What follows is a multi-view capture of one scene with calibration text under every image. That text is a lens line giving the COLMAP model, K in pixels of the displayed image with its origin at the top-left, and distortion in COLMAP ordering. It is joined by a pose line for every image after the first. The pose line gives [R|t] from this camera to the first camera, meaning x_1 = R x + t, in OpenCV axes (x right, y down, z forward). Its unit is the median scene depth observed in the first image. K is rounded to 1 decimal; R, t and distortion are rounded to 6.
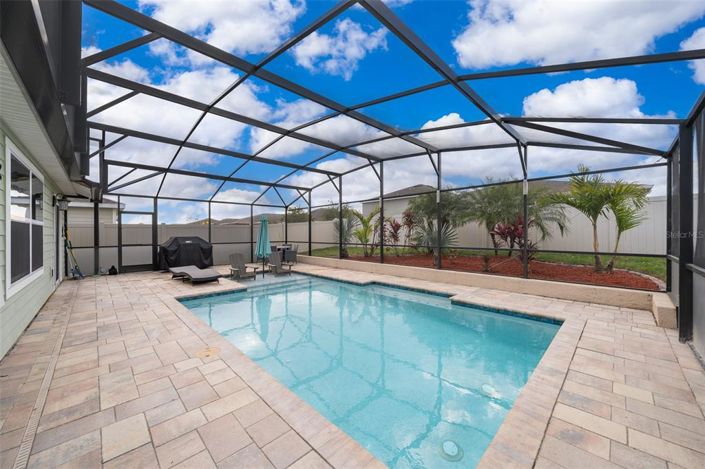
lens RADIAL K [[260.9, 0, 351.7], [0, 260.9, 232.5], [0, 0, 1]] dist [0.009939, -0.000238]
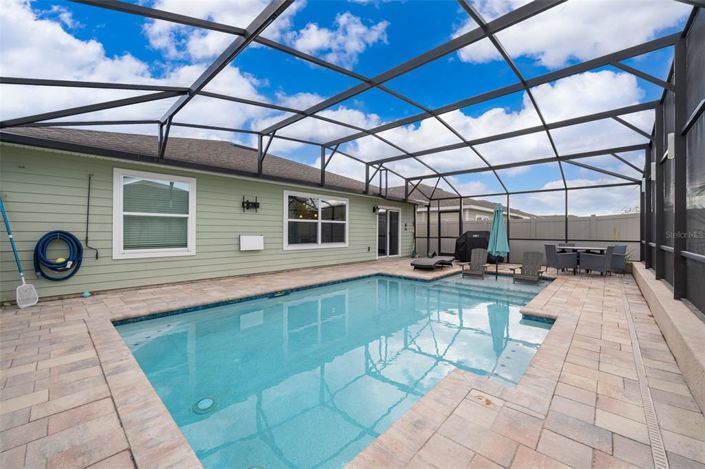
lens RADIAL K [[260.9, 0, 350.0], [0, 260.9, 230.7], [0, 0, 1]] dist [0.009939, -0.000238]
pose [[0.065058, 0.005844, -0.997864, 0.653226], [-0.002735, 0.999980, 0.005678, 0.014075], [0.997878, 0.002360, 0.065073, 0.657452]]
